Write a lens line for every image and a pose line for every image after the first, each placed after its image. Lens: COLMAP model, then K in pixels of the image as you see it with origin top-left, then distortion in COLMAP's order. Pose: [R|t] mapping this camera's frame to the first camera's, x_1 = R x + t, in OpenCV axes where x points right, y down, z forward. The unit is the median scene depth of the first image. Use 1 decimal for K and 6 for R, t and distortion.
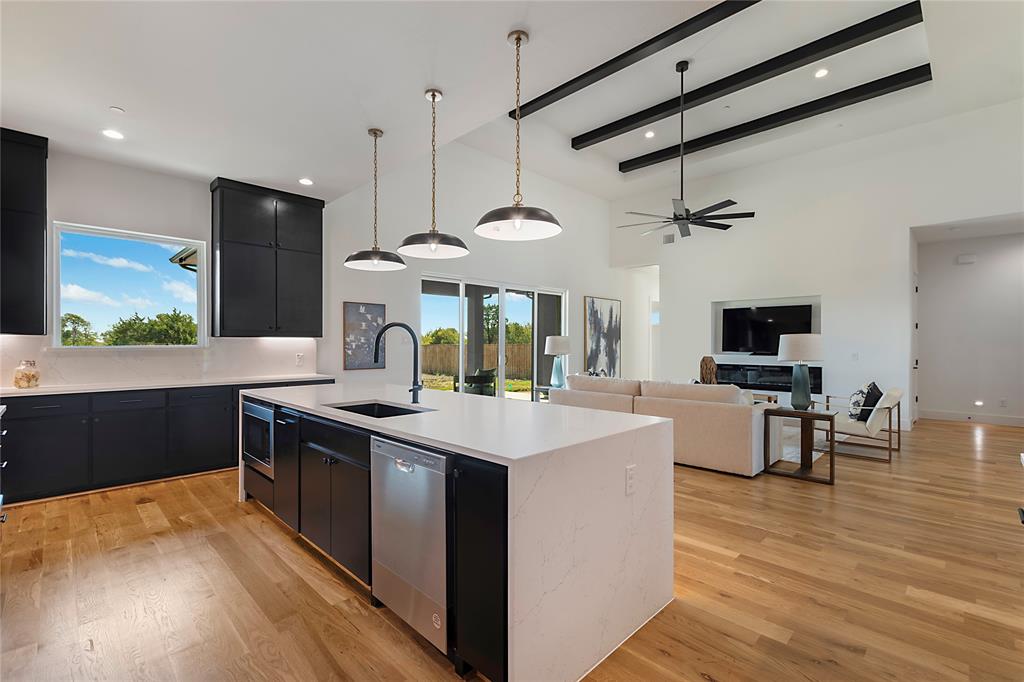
lens RADIAL K [[469.0, 0, 505.4], [0, 469.0, 342.8], [0, 0, 1]] dist [0.000664, -0.000161]
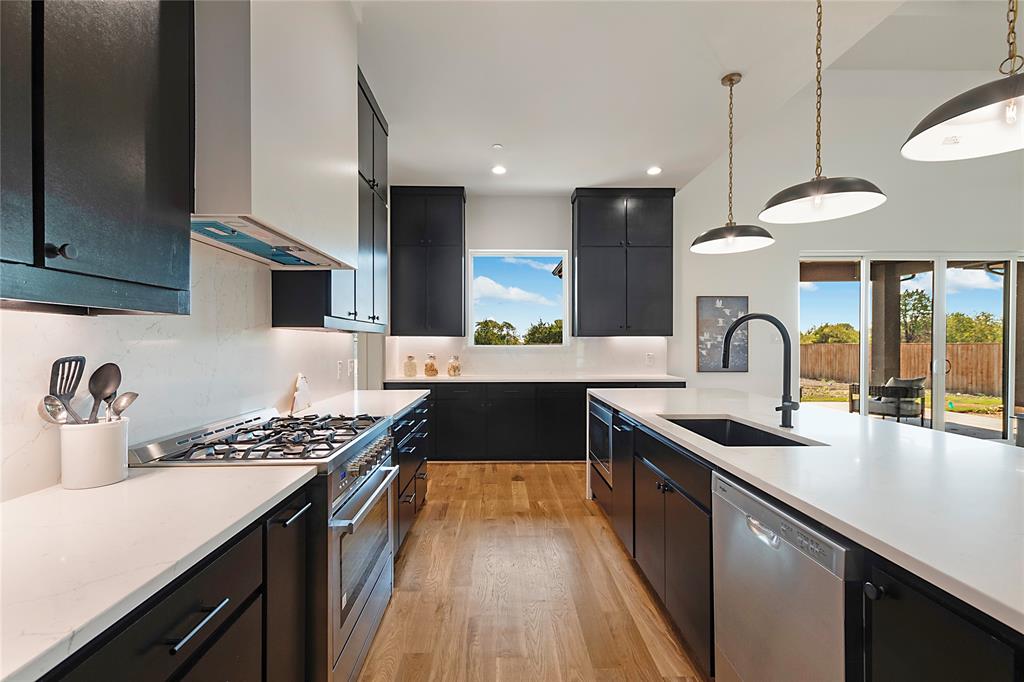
lens RADIAL K [[457.2, 0, 499.3], [0, 457.2, 345.1], [0, 0, 1]] dist [0.005342, 0.000284]
pose [[0.725522, 0.001428, -0.688198, -0.015902], [0.003117, 0.999981, 0.005360, 0.000230], [0.688192, -0.006034, 0.725504, 0.102325]]
